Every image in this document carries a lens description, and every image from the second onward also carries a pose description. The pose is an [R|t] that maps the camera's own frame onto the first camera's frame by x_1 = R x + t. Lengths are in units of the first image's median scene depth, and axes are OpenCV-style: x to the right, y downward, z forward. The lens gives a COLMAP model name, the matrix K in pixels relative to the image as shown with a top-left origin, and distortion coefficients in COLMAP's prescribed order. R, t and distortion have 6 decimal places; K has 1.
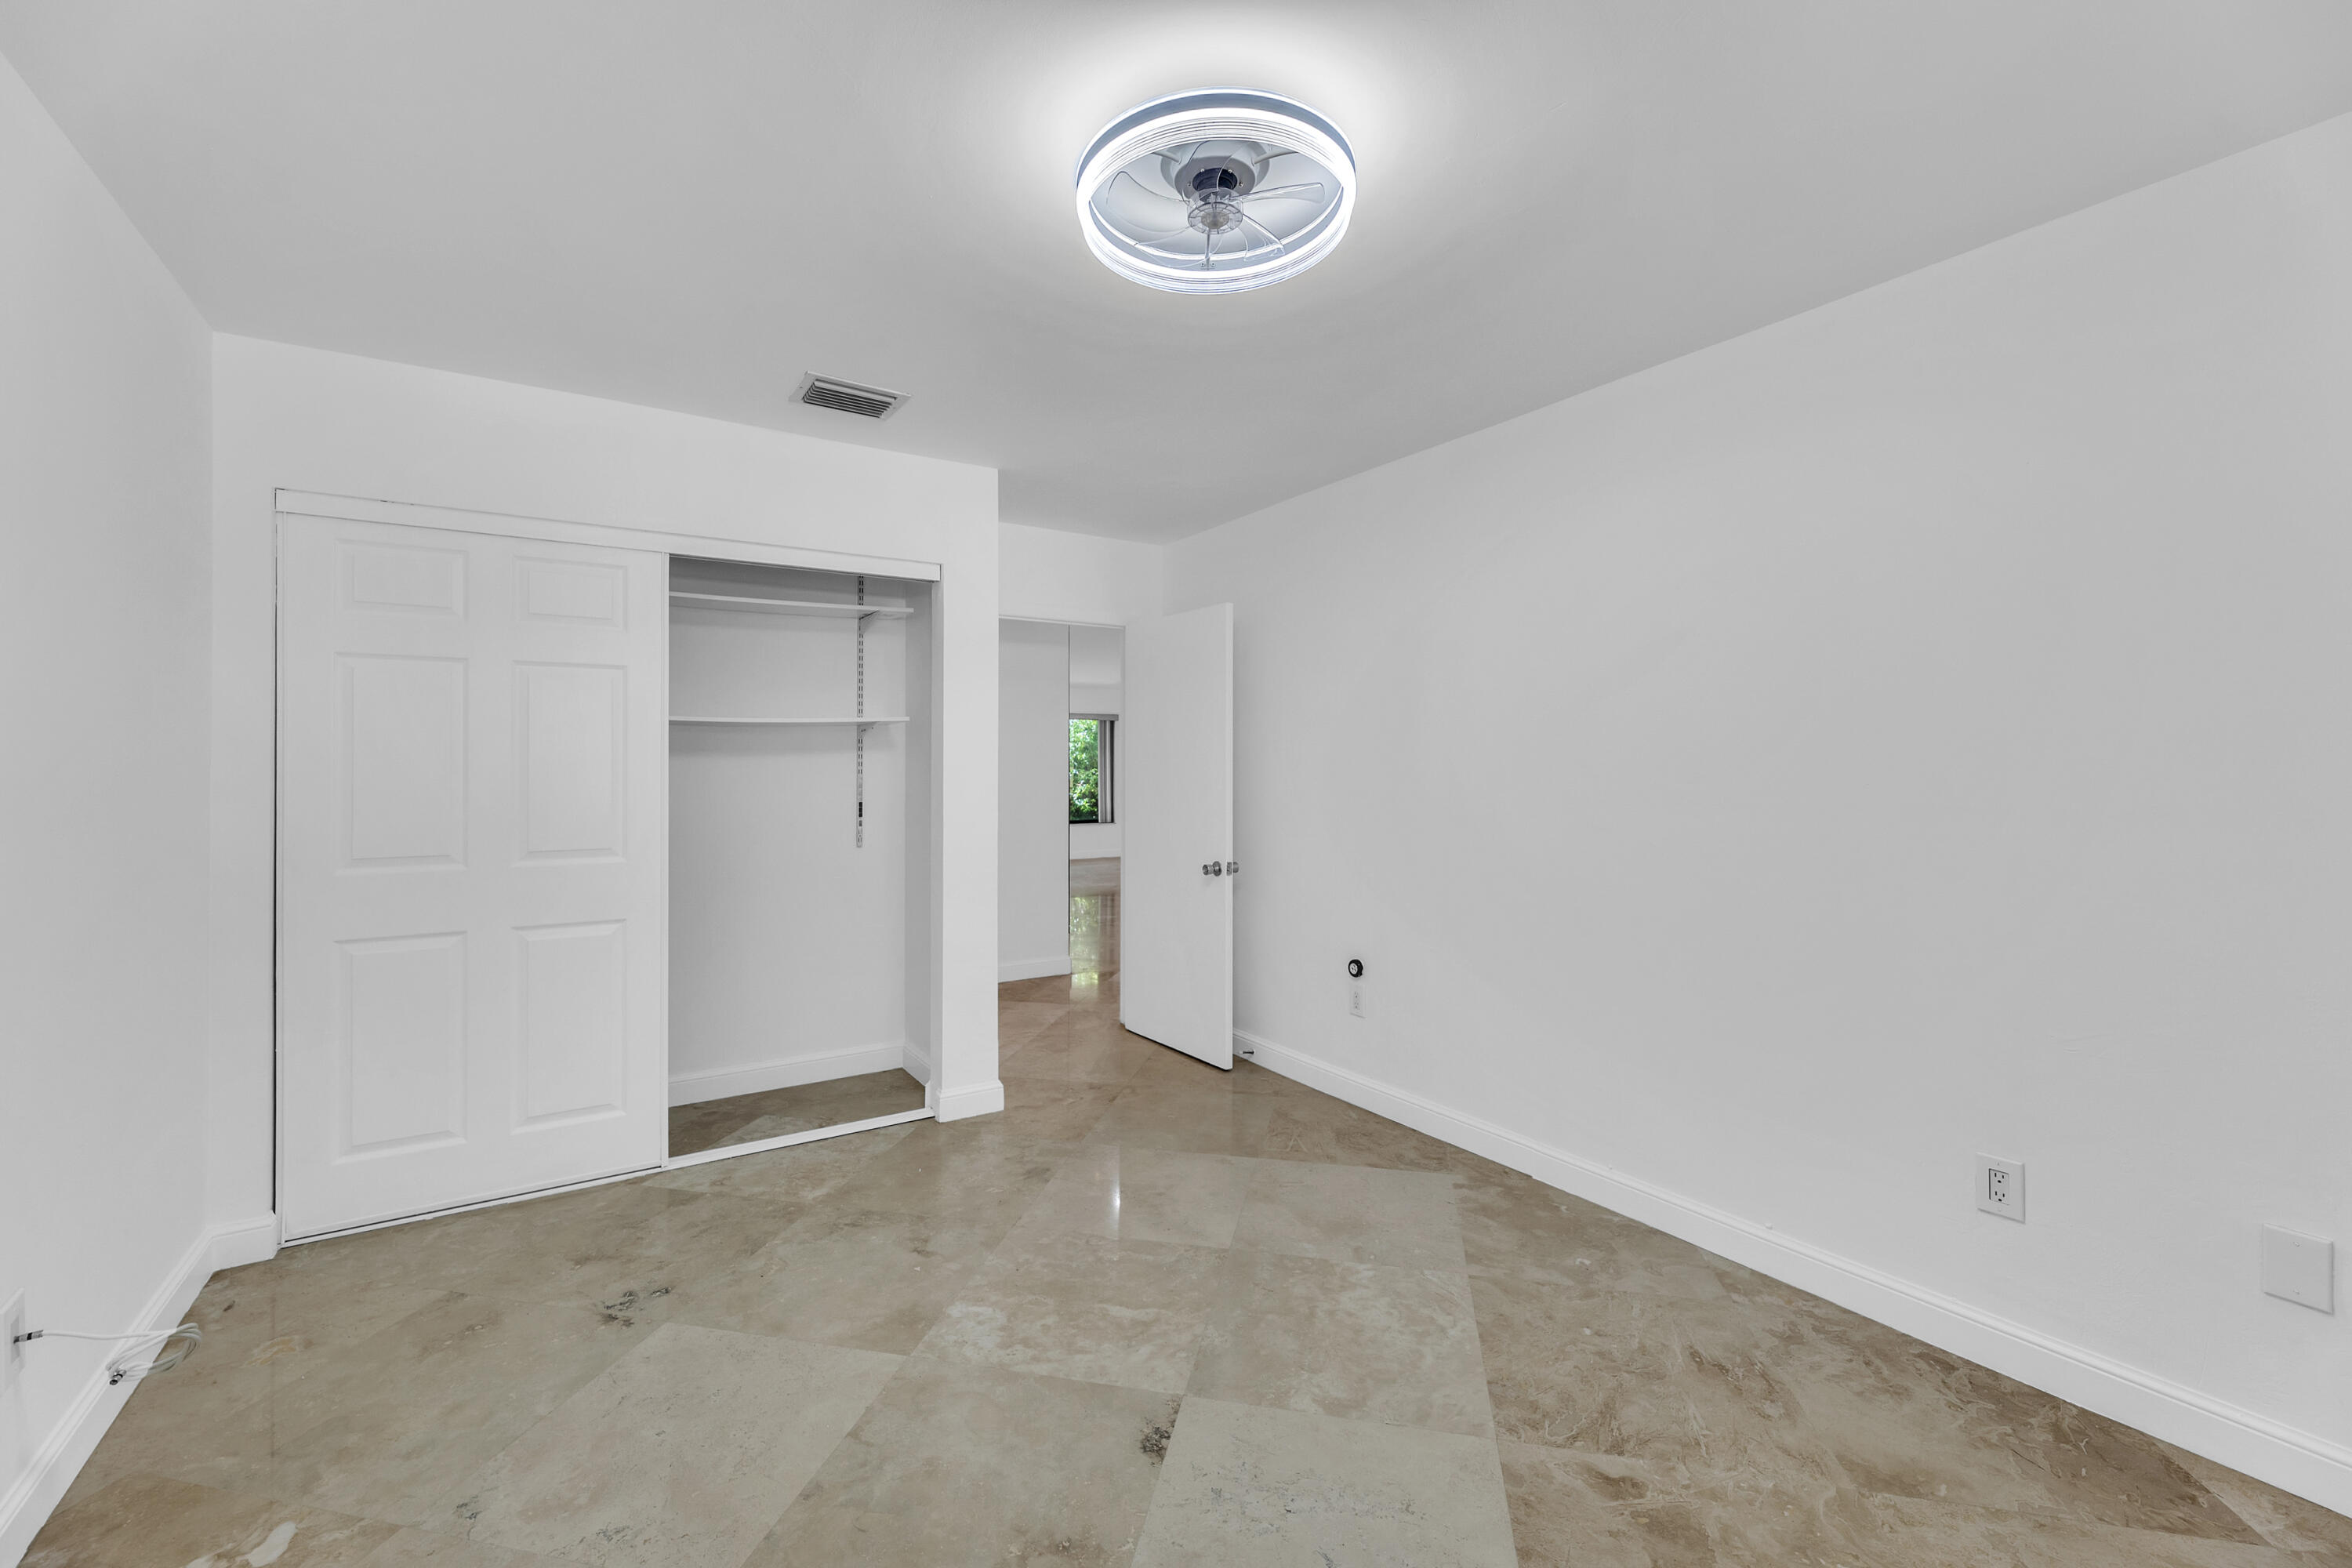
lens RADIAL K [[1010.4, 0, 1174.6], [0, 1010.4, 780.4], [0, 0, 1]] dist [-0.001400, -0.000398]
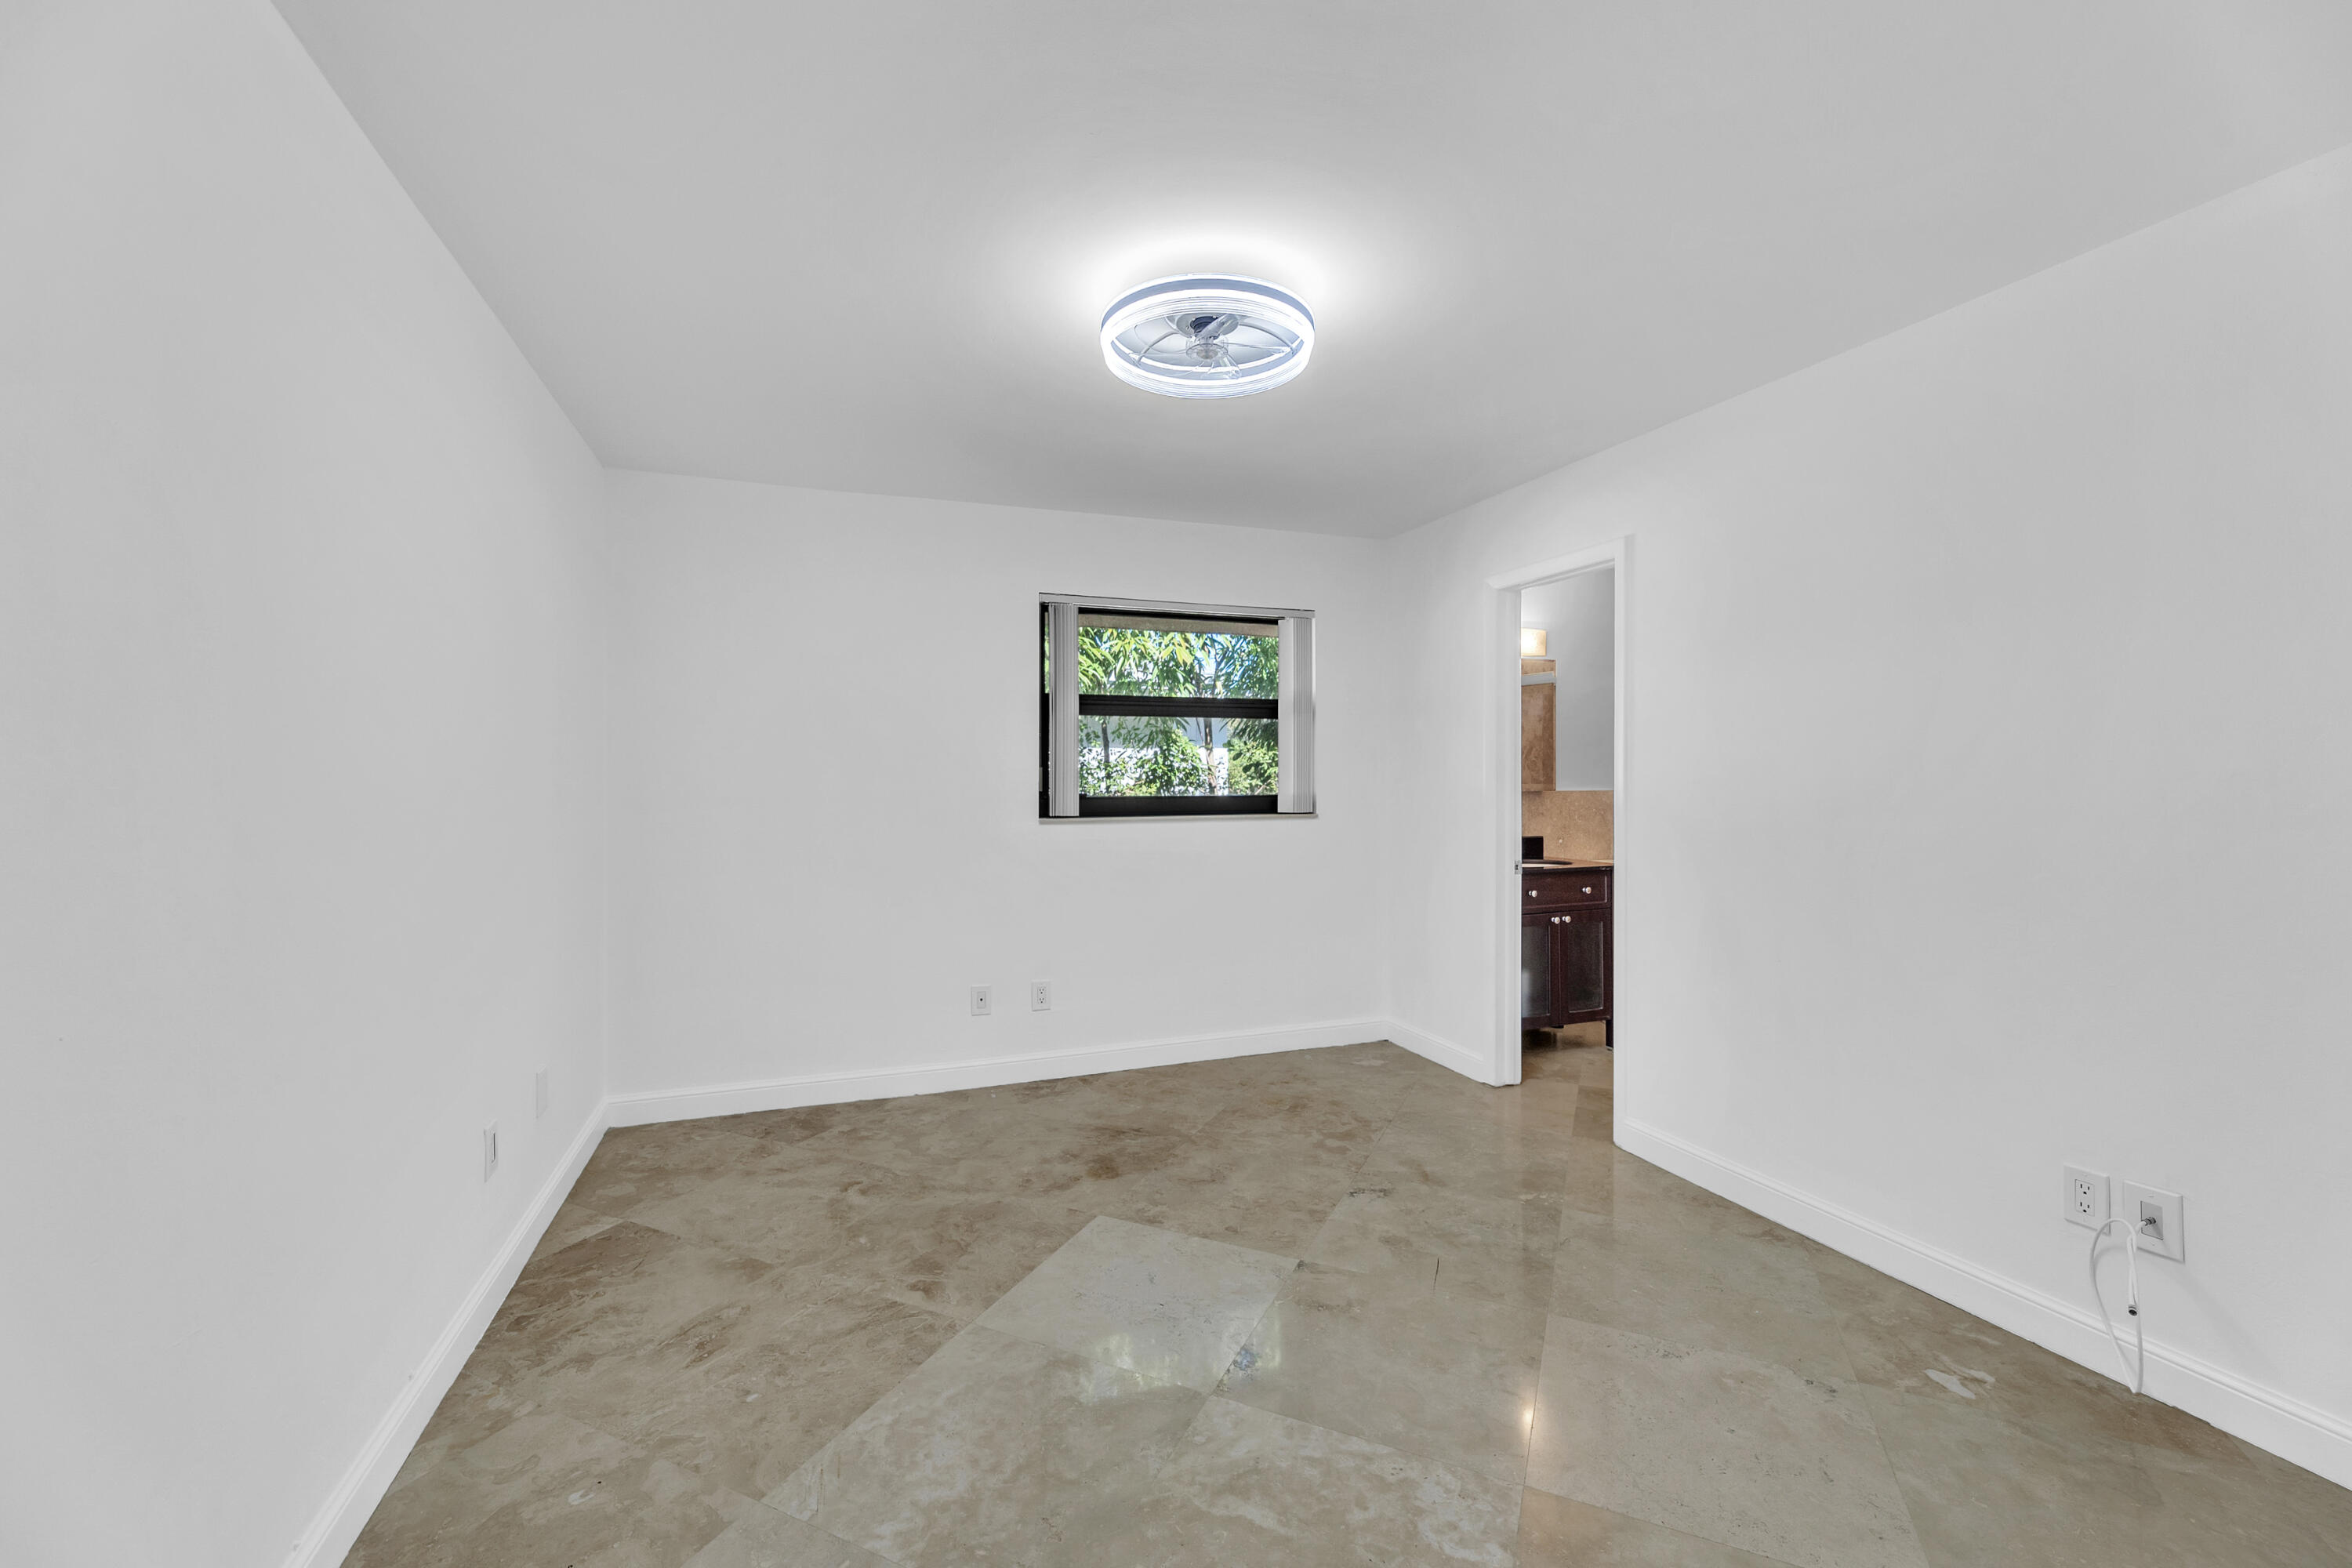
lens RADIAL K [[1010.4, 0, 1174.6], [0, 1010.4, 780.4], [0, 0, 1]] dist [-0.001400, -0.000398]
pose [[-0.977442, 0.001397, 0.211201, -0.160932], [0.004732, 0.999872, 0.015287, -0.020532], [-0.211153, 0.015942, -0.977323, 1.880576]]
